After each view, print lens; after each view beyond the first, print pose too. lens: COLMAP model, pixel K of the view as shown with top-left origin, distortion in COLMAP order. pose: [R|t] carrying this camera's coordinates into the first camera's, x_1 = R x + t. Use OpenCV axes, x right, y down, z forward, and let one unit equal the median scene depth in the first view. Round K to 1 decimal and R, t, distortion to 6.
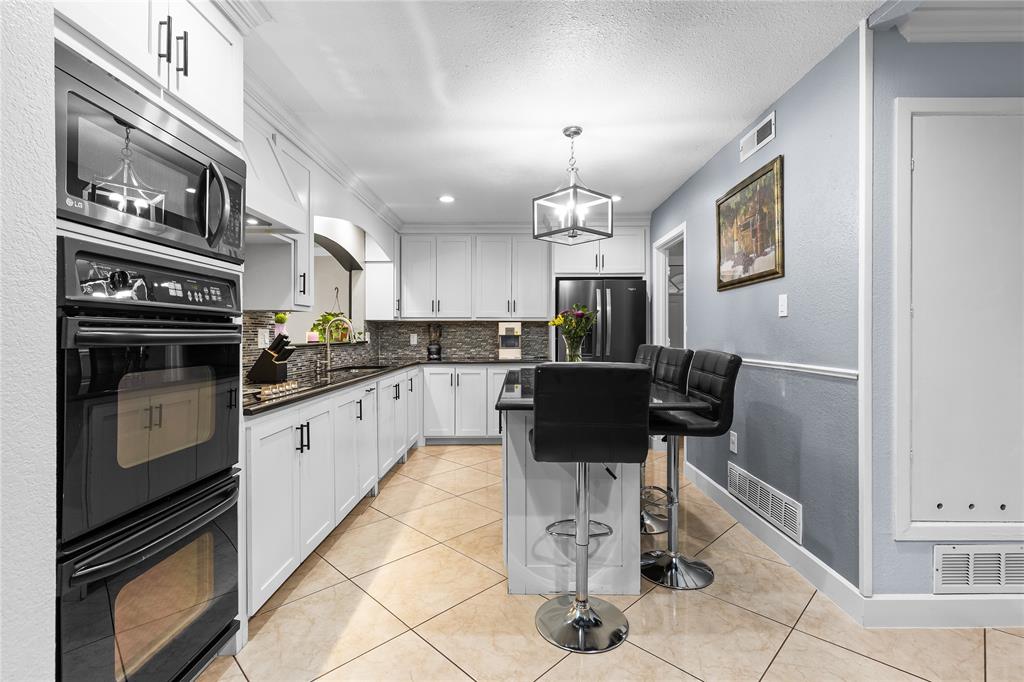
lens RADIAL K [[472.5, 0, 514.9], [0, 472.5, 336.8], [0, 0, 1]] dist [0.008305, -0.000618]
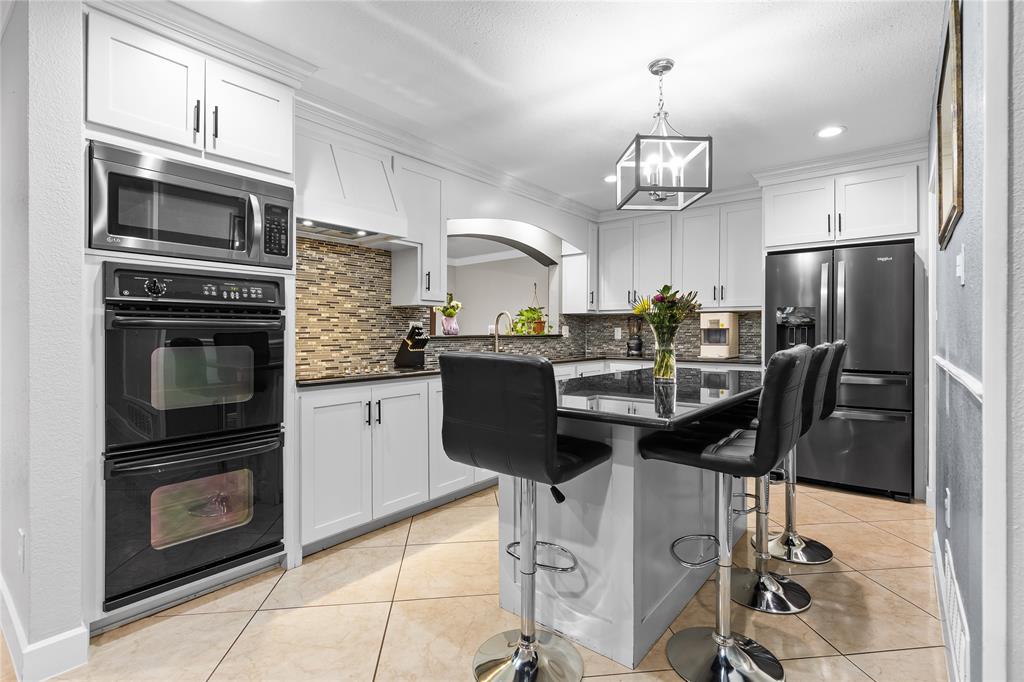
lens RADIAL K [[491.4, 0, 505.5], [0, 491.4, 334.7], [0, 0, 1]] dist [0.001303, -0.000981]
pose [[0.779143, 0.005422, -0.626823, 0.437614], [-0.004940, 0.999985, 0.002510, 0.011947], [0.626827, 0.001141, 0.779157, 0.200365]]
